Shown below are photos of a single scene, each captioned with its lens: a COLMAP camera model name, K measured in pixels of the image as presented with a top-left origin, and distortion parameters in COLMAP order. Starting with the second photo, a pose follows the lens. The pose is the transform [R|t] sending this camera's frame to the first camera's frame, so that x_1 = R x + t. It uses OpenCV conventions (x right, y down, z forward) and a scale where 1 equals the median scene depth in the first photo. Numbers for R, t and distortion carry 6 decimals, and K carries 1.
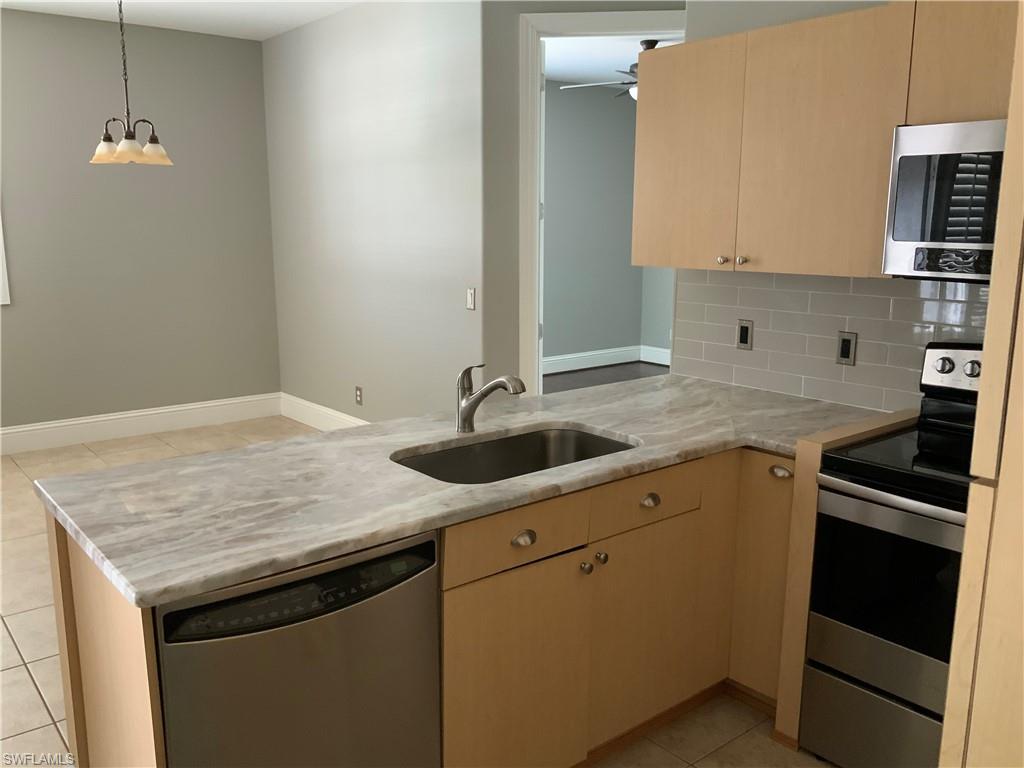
lens RADIAL K [[847.8, 0, 513.1], [0, 847.8, 389.4], [0, 0, 1]] dist [0.094396, -0.185430]
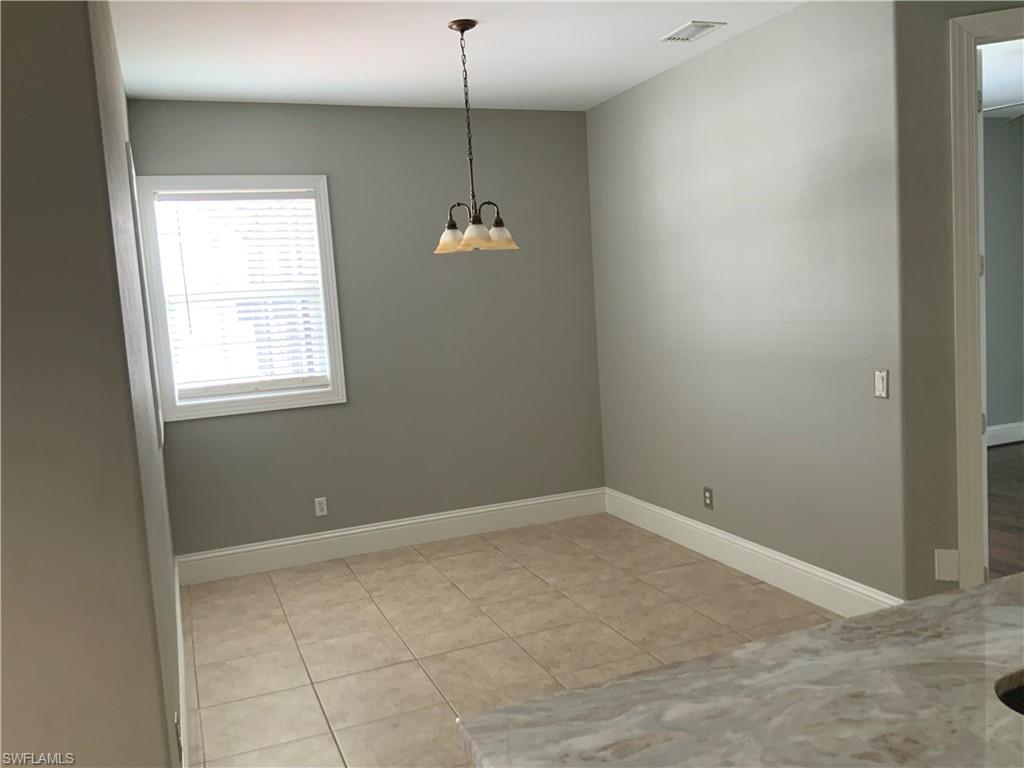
lens RADIAL K [[847.8, 0, 509.0], [0, 847.8, 389.5], [0, 0, 1]] dist [0.094396, -0.185430]
pose [[0.952073, -0.031648, -0.304230, -0.216665], [0.007654, 0.996786, -0.079741, -0.067512], [0.305776, 0.073591, 0.949255, 0.252344]]
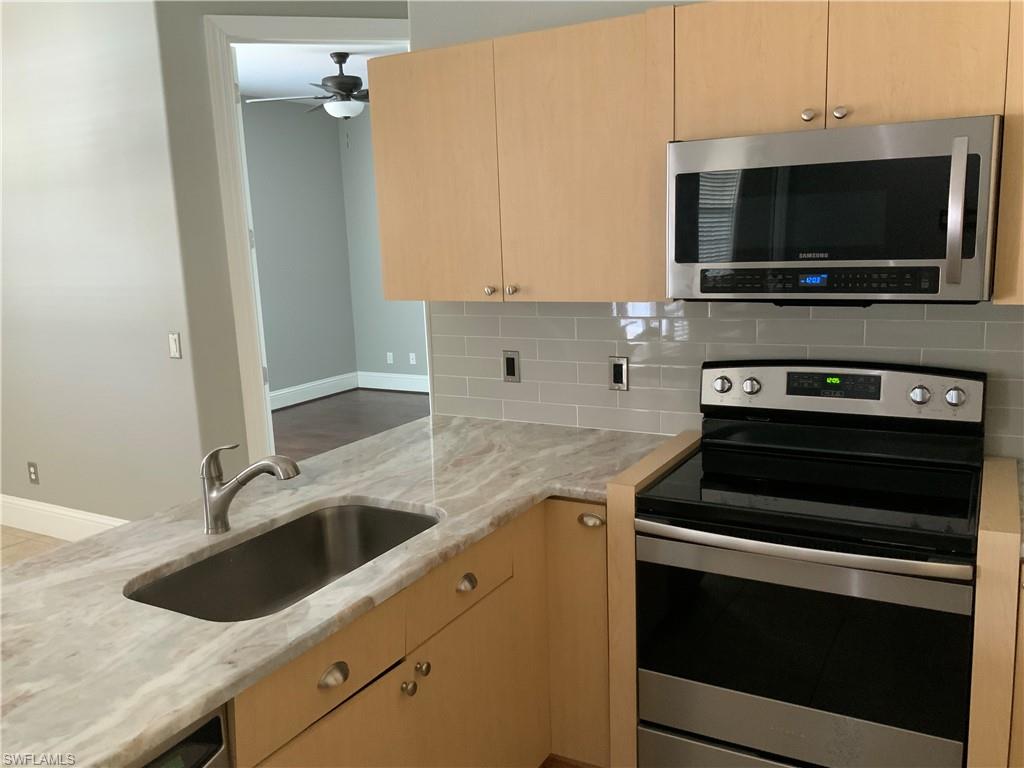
lens RADIAL K [[847.8, 0, 511.4], [0, 847.8, 385.8], [0, 0, 1]] dist [0.094396, -0.185430]
pose [[0.934183, -0.102138, 0.341862, -0.052136], [0.109871, 0.993940, -0.003279, -0.044693], [-0.339455, 0.040624, 0.939744, 0.145644]]
